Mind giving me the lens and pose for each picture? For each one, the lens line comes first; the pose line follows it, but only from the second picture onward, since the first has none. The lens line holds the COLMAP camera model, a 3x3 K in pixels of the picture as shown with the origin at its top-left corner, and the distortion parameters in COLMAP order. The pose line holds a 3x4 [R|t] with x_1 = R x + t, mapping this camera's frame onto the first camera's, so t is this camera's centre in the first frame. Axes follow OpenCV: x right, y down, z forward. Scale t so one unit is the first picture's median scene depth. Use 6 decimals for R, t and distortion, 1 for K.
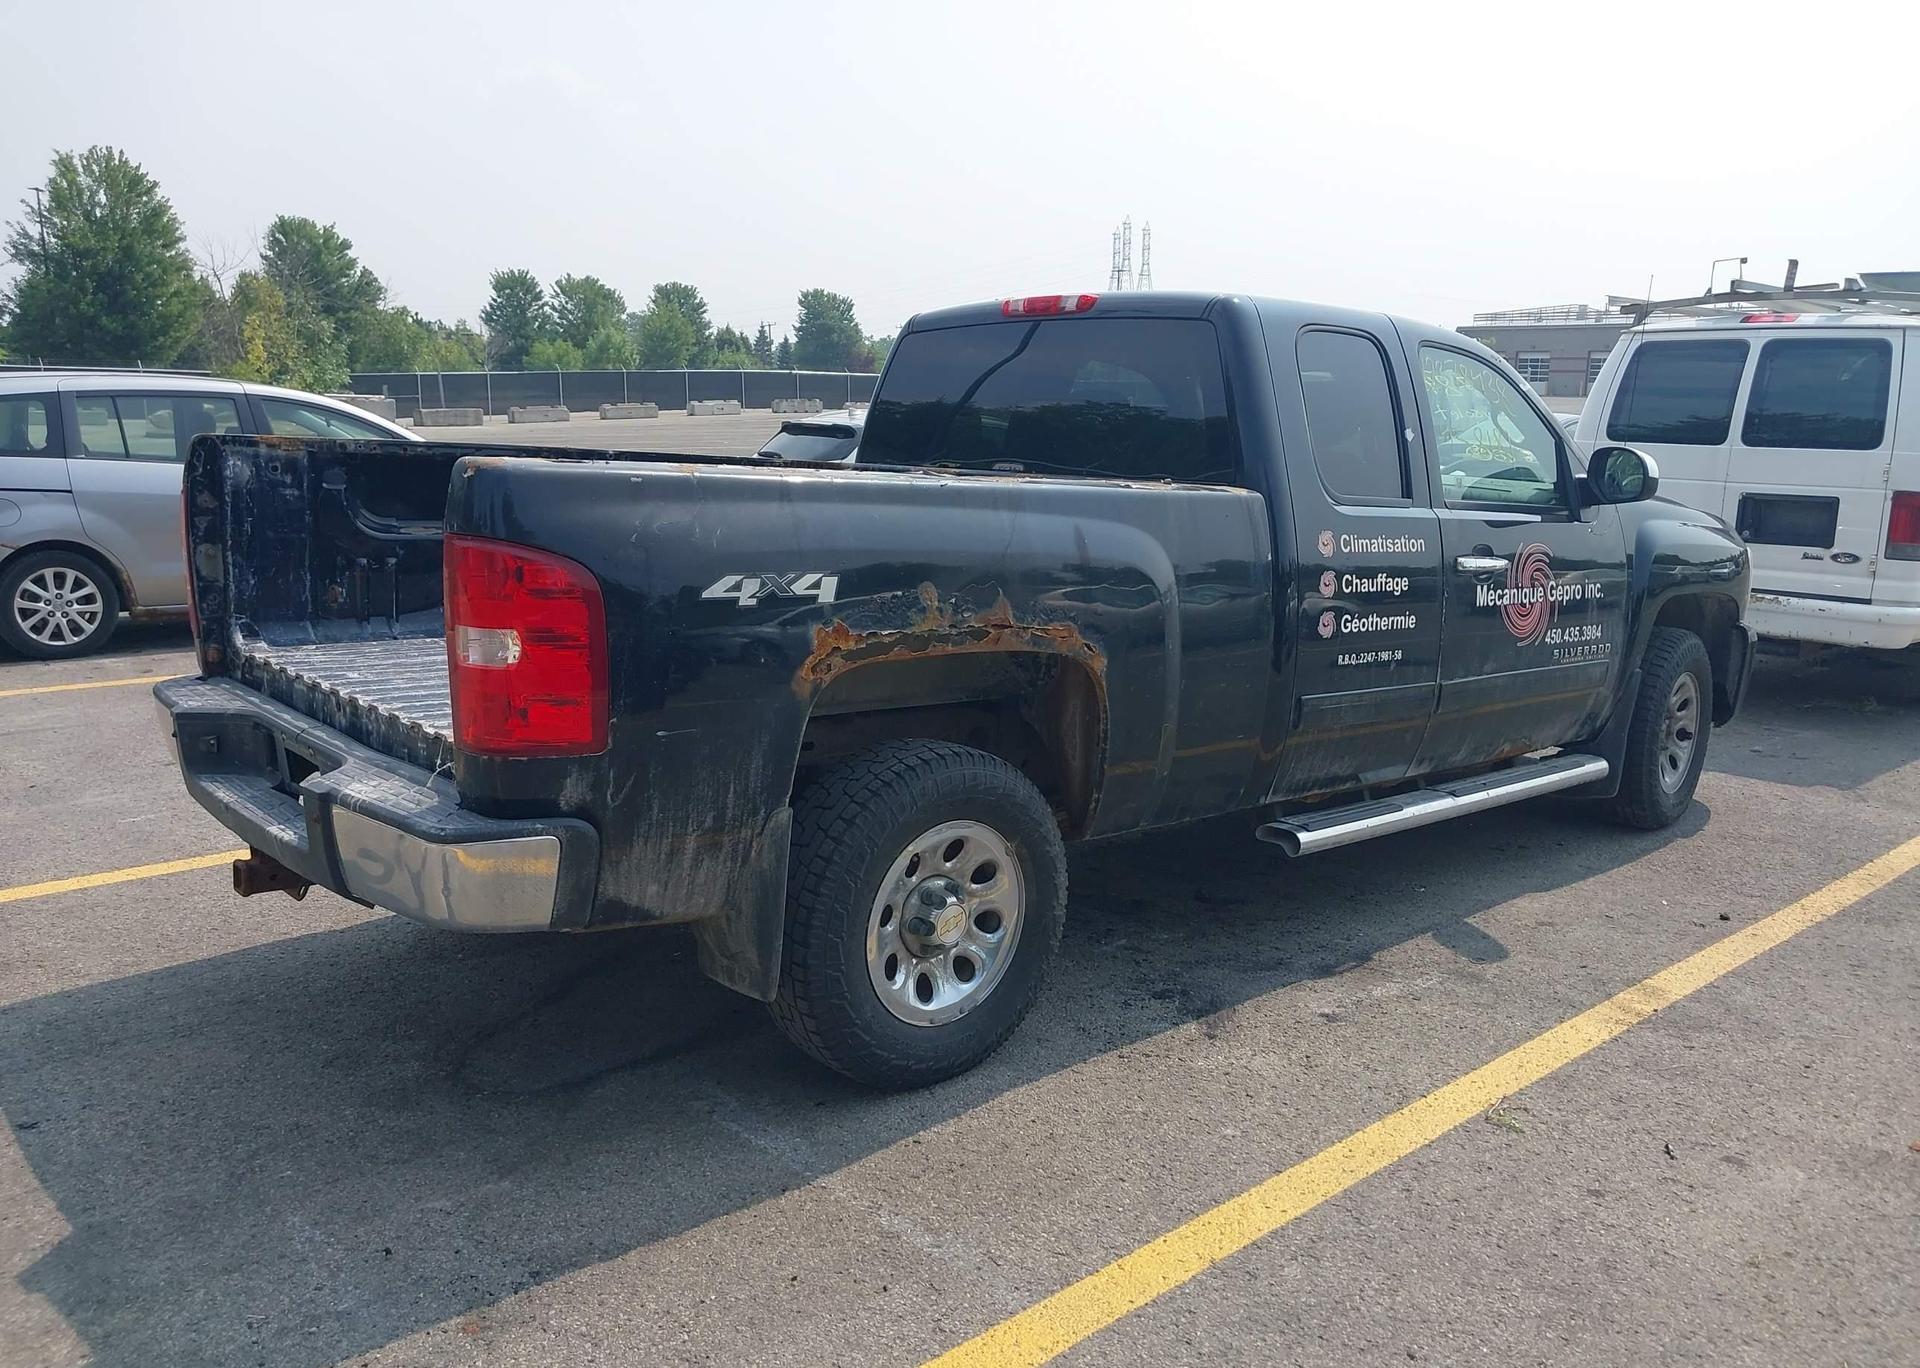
lens RADIAL K [[1496.8, 0, 959.7], [0, 1496.8, 690.5], [0, 0, 1]] dist [0.055778, -0.105891]
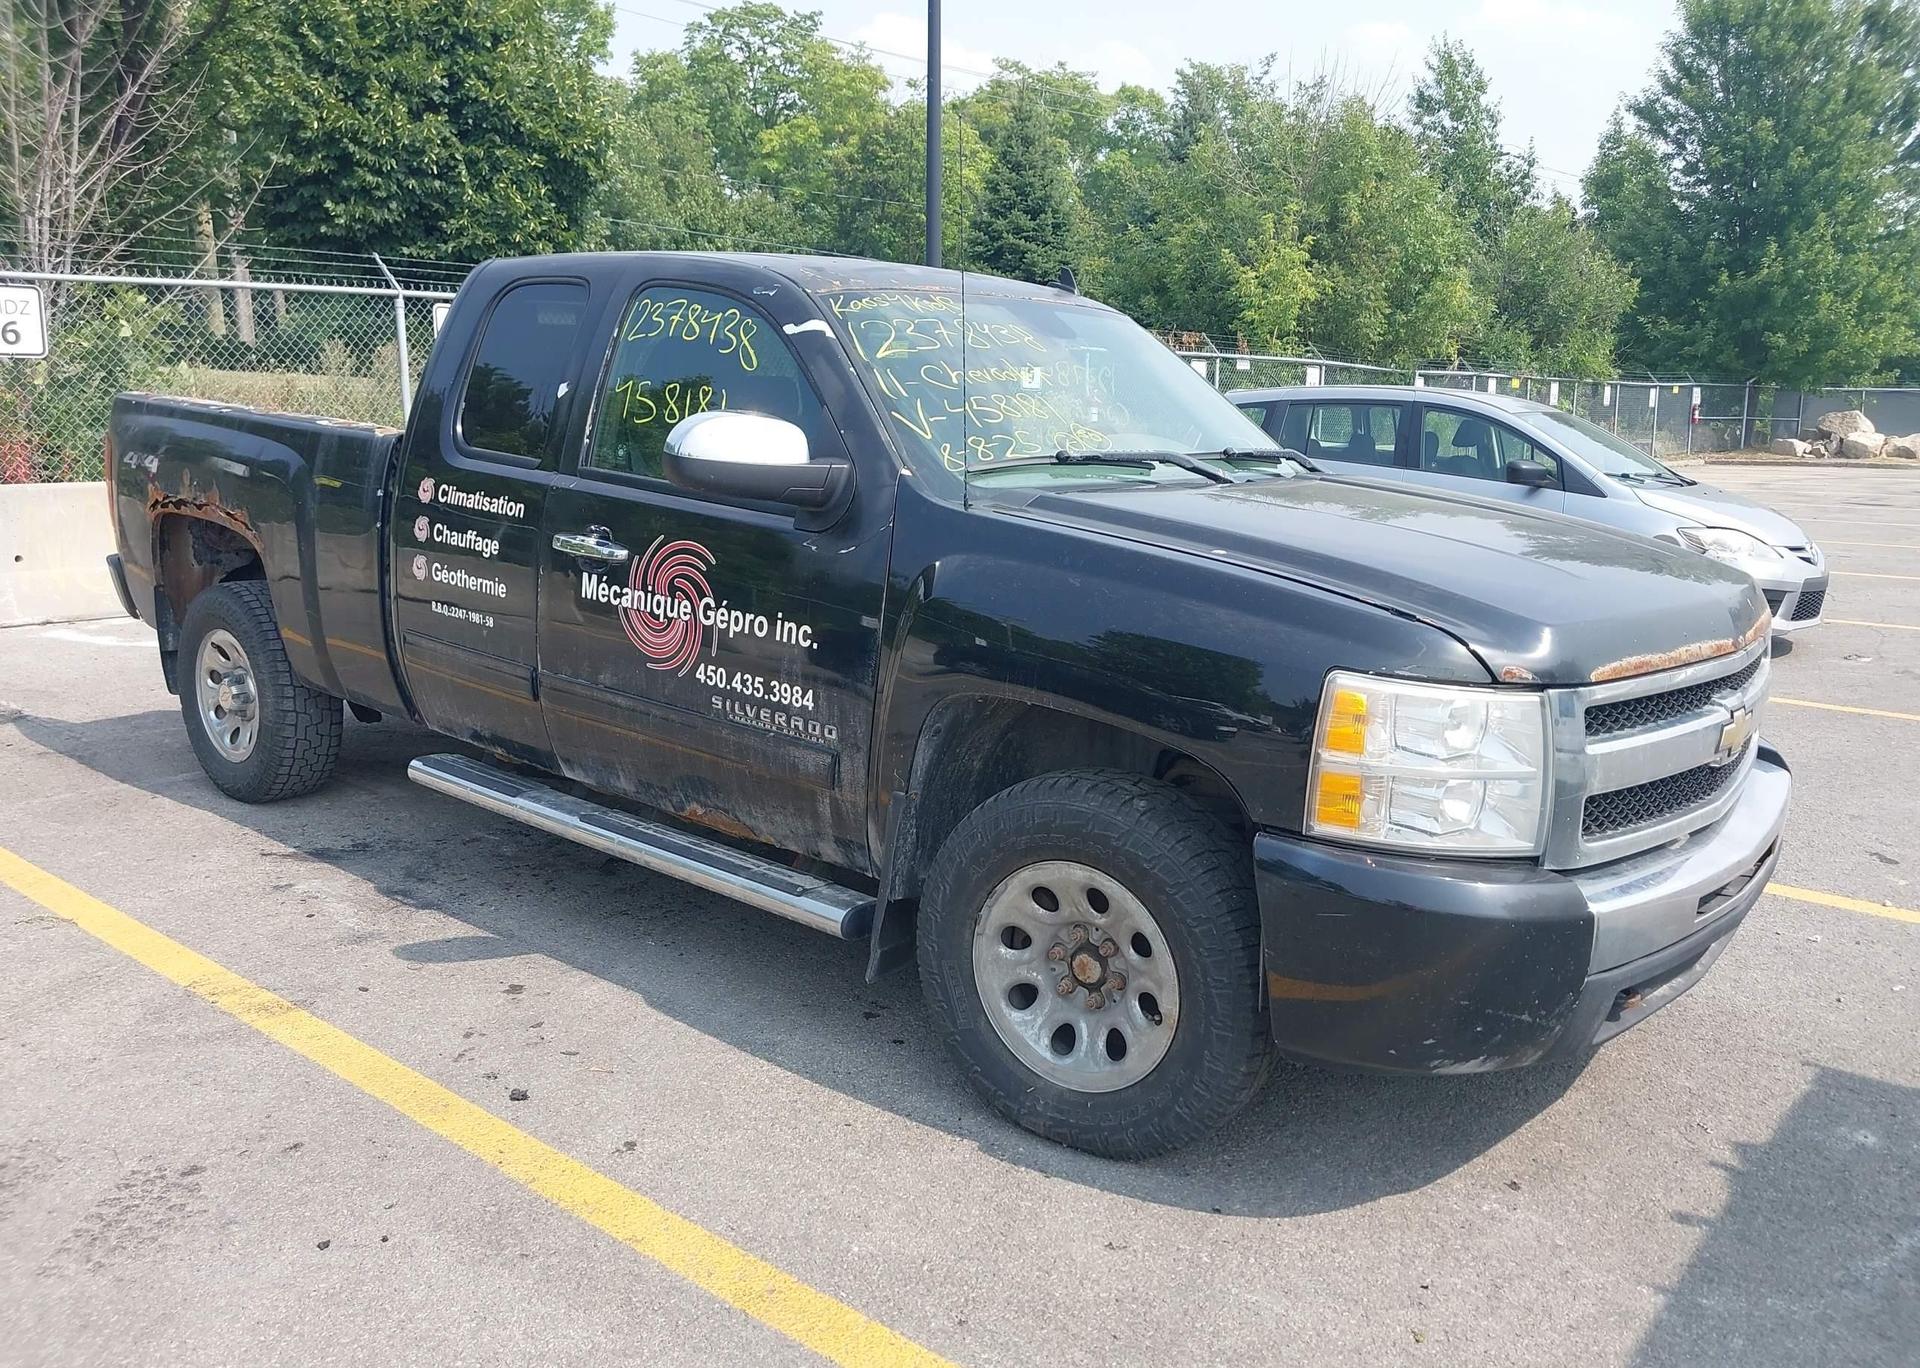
lens RADIAL K [[1490.6, 0, 975.8], [0, 1490.6, 691.5], [0, 0, 1]] dist [0.063940, -0.101949]
pose [[0.163984, 0.175936, -0.970647, 1.266508], [-0.204922, 0.968578, 0.140941, -0.176945], [0.964944, 0.175795, 0.194884, 1.123560]]
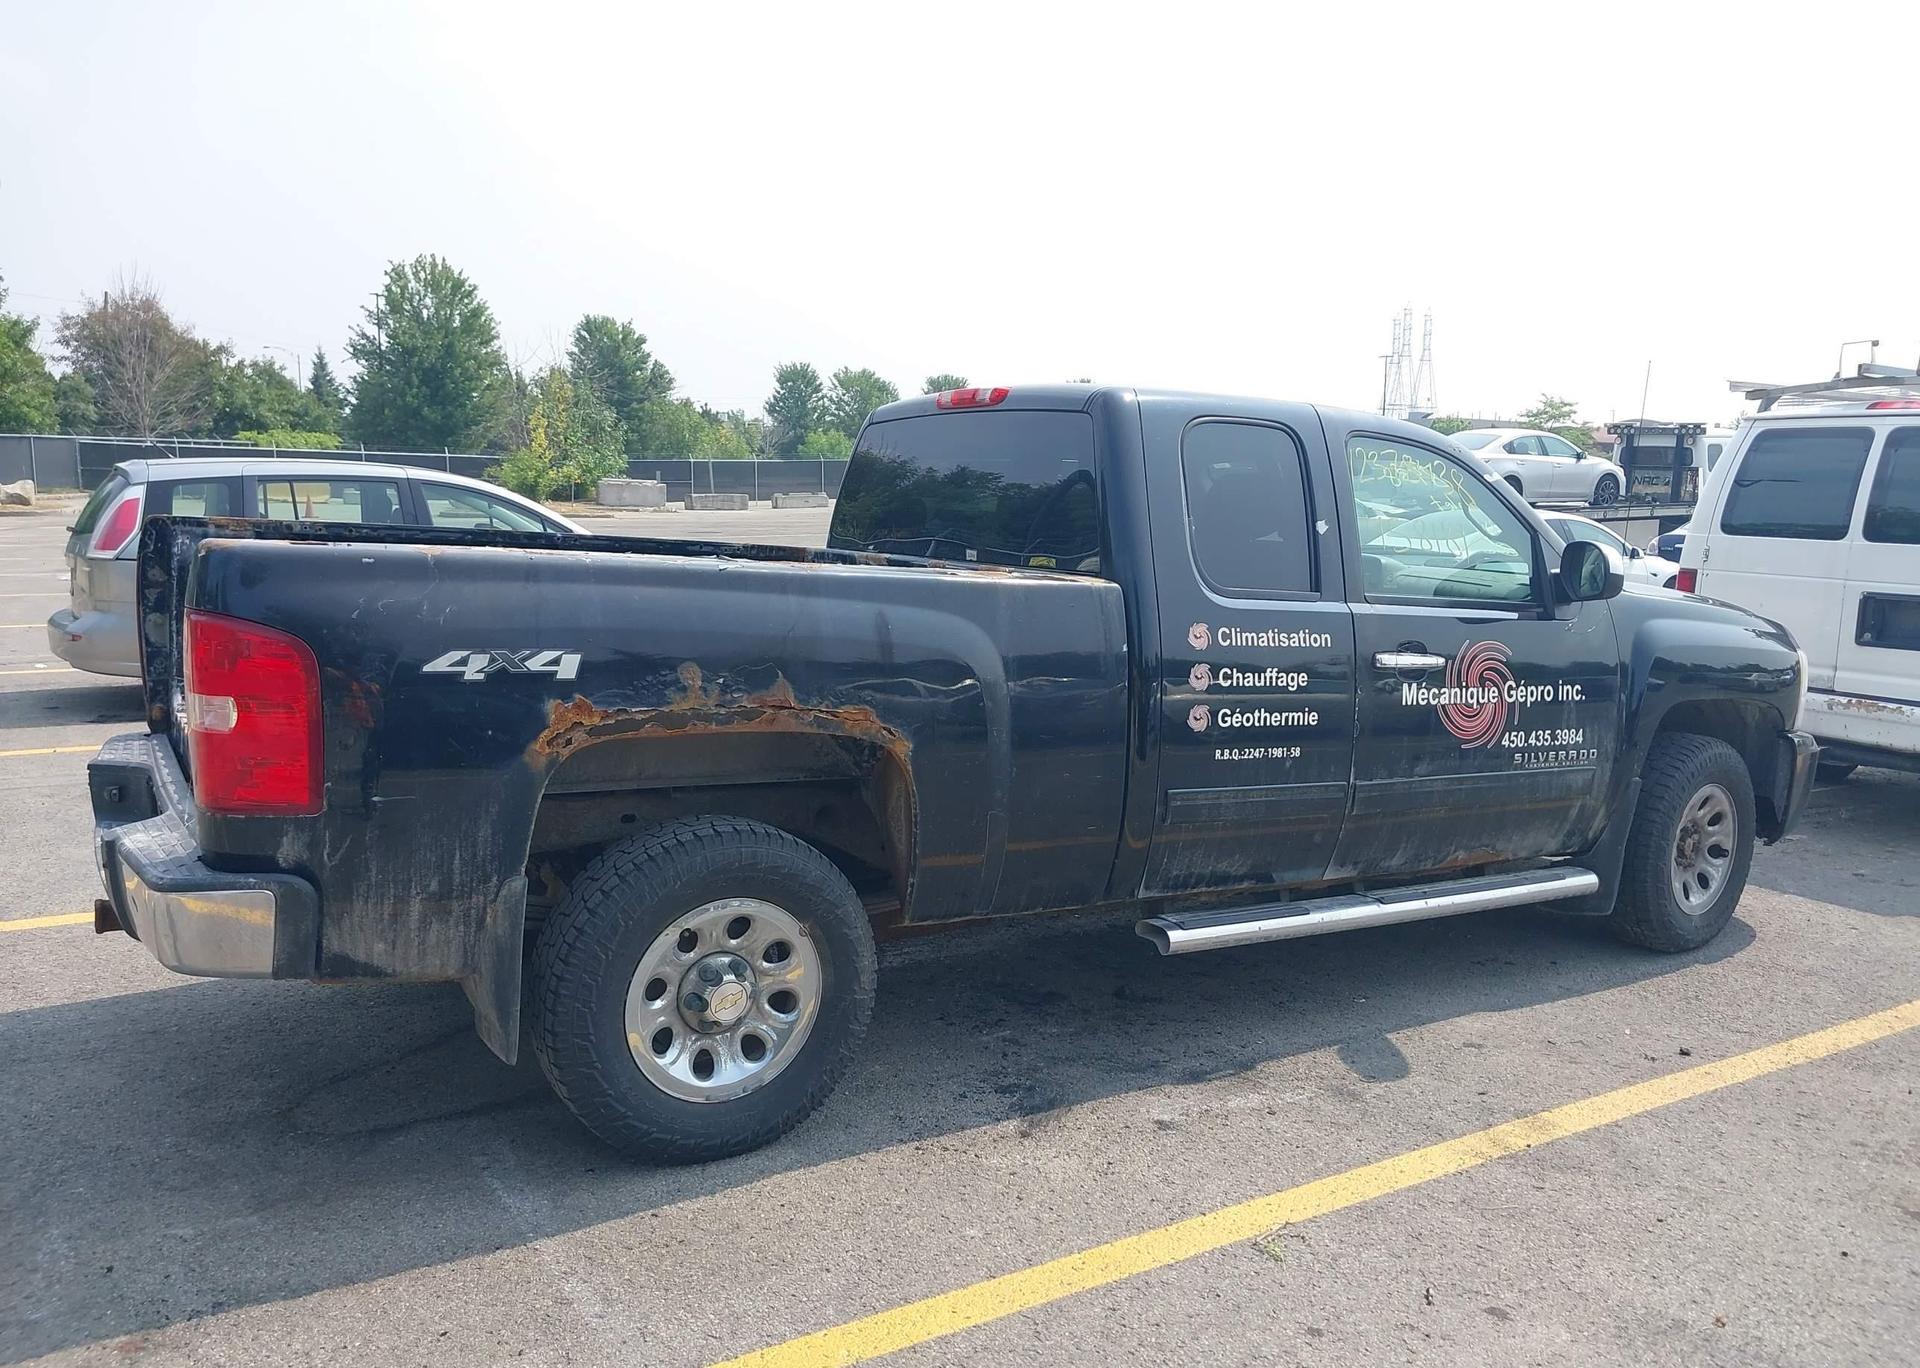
lens RADIAL K [[1490.6, 0, 975.8], [0, 1490.6, 691.5], [0, 0, 1]] dist [0.063940, -0.101949]
pose [[0.984882, 0.028540, -0.170861, 0.253341], [-0.037891, 0.997943, -0.051716, -0.005027], [0.169034, 0.057408, 0.983937, 0.016374]]
